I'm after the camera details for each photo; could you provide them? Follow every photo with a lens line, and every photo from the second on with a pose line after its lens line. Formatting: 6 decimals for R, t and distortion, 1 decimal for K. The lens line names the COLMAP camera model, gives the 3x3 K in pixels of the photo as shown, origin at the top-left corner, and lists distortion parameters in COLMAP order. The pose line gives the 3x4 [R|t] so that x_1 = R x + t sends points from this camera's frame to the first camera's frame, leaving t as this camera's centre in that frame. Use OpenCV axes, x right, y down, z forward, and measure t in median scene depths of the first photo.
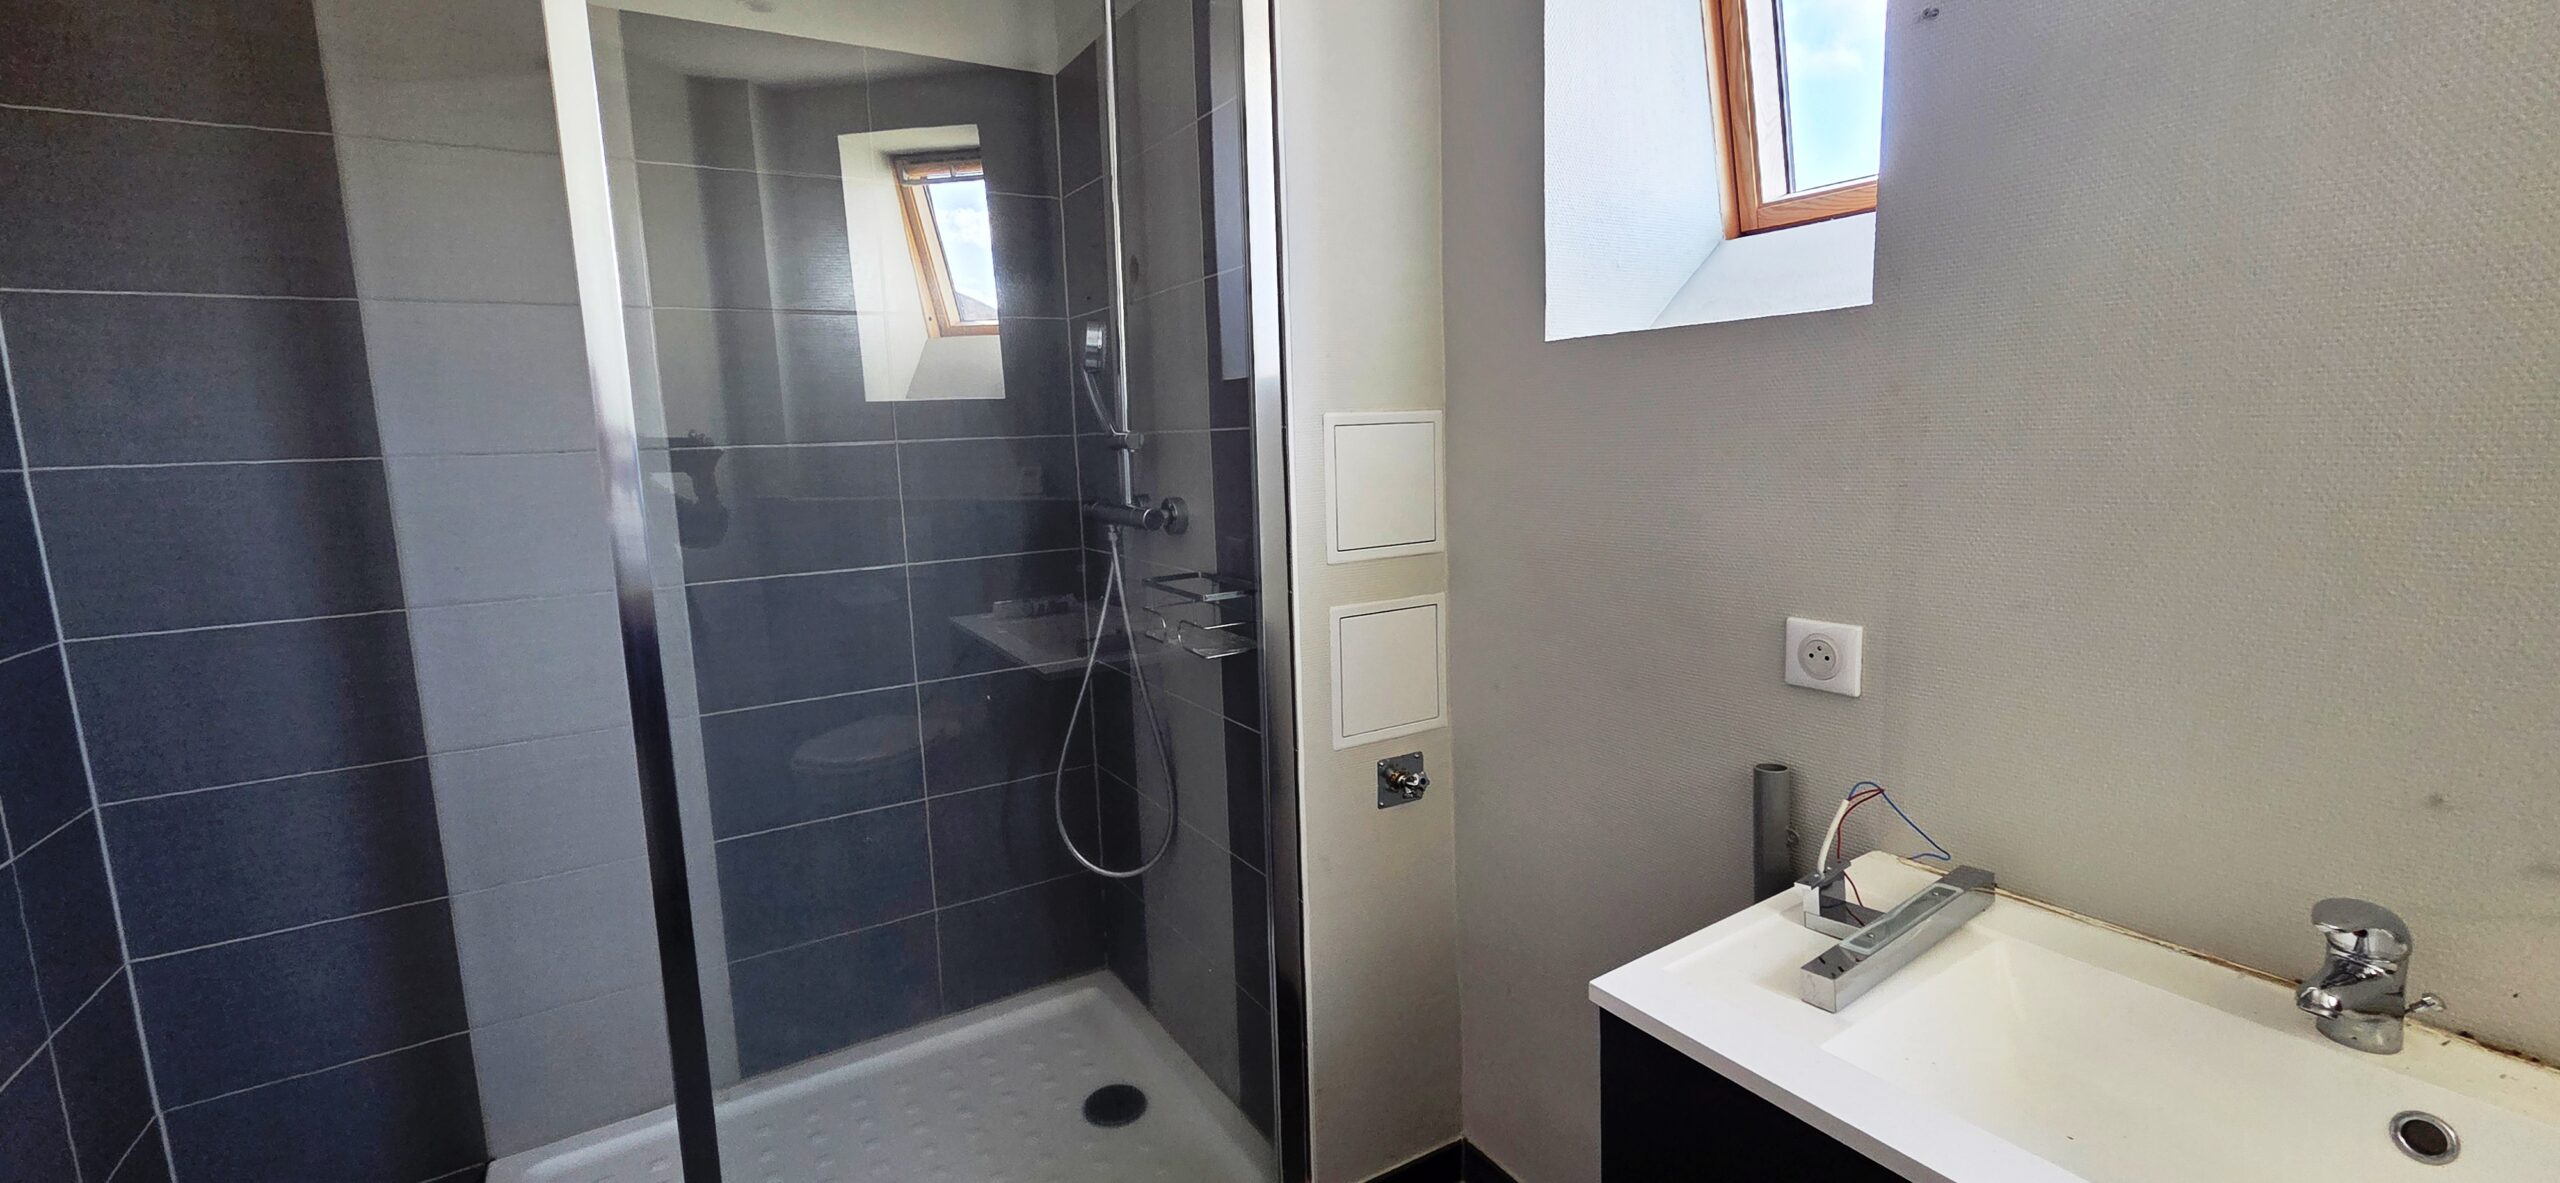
lens RADIAL K [[1042.9, 0, 1275.5], [0, 1042.9, 580.5], [0, 0, 1]] dist [0.001218, 0.000023]
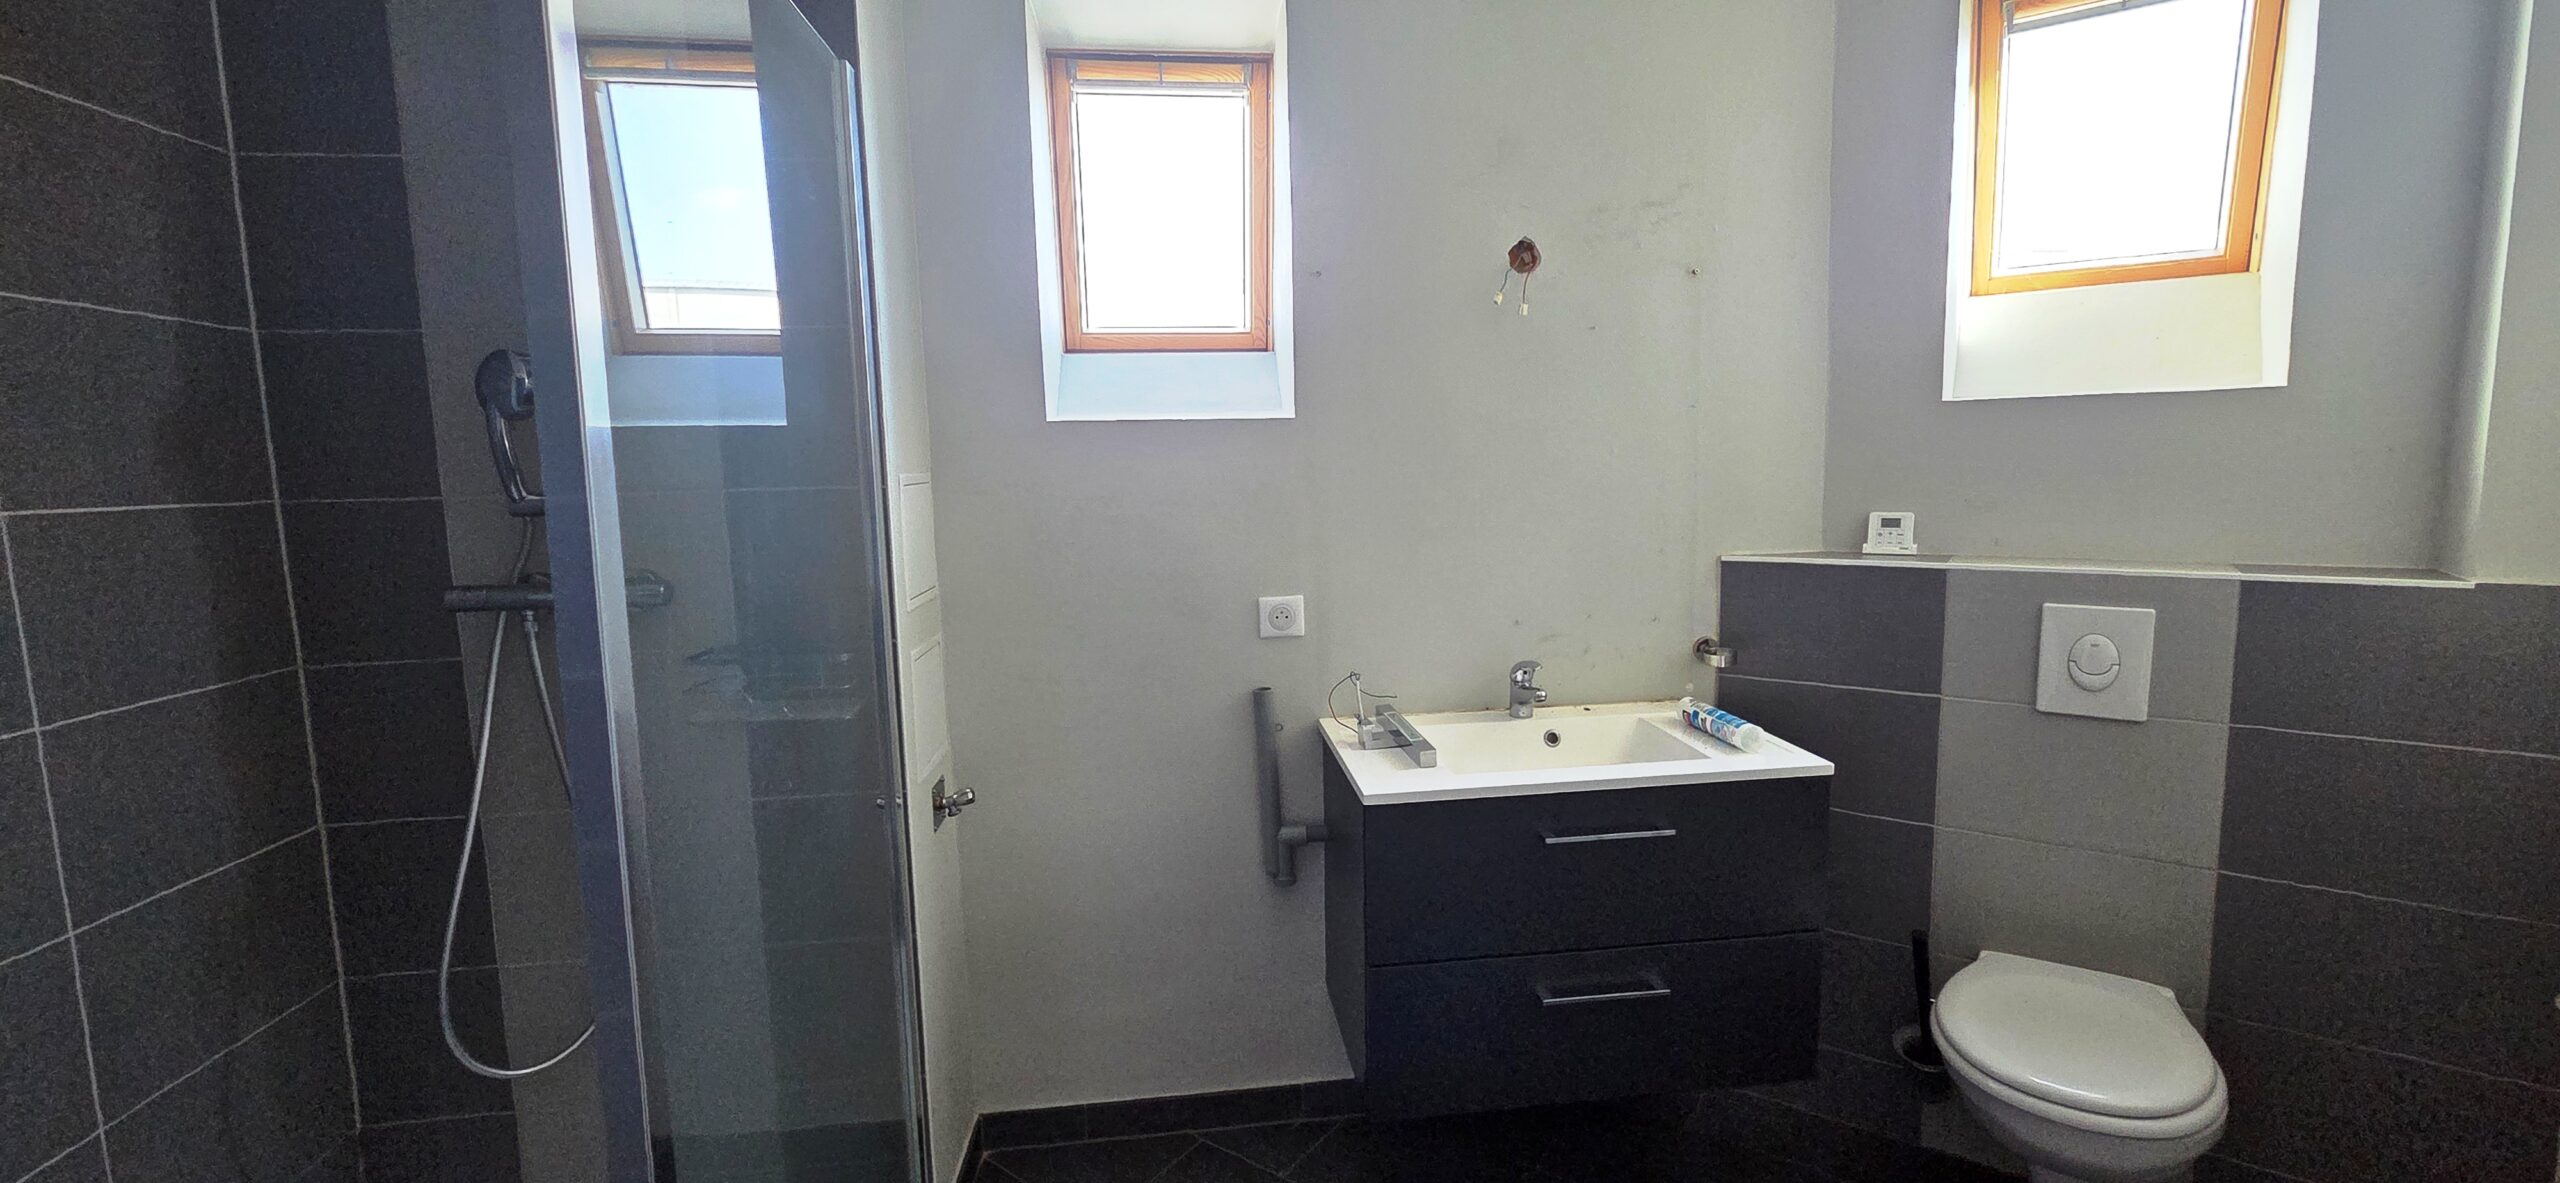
lens RADIAL K [[1041.7, 0, 1272.9], [0, 1041.7, 578.6], [0, 0, 1]] dist [-0.002161, -0.000006]
pose [[0.415562, -0.069683, 0.906892, -1.029024], [0.141249, 0.989909, 0.011338, -0.011129], [-0.898530, 0.123386, 0.421212, 0.281002]]
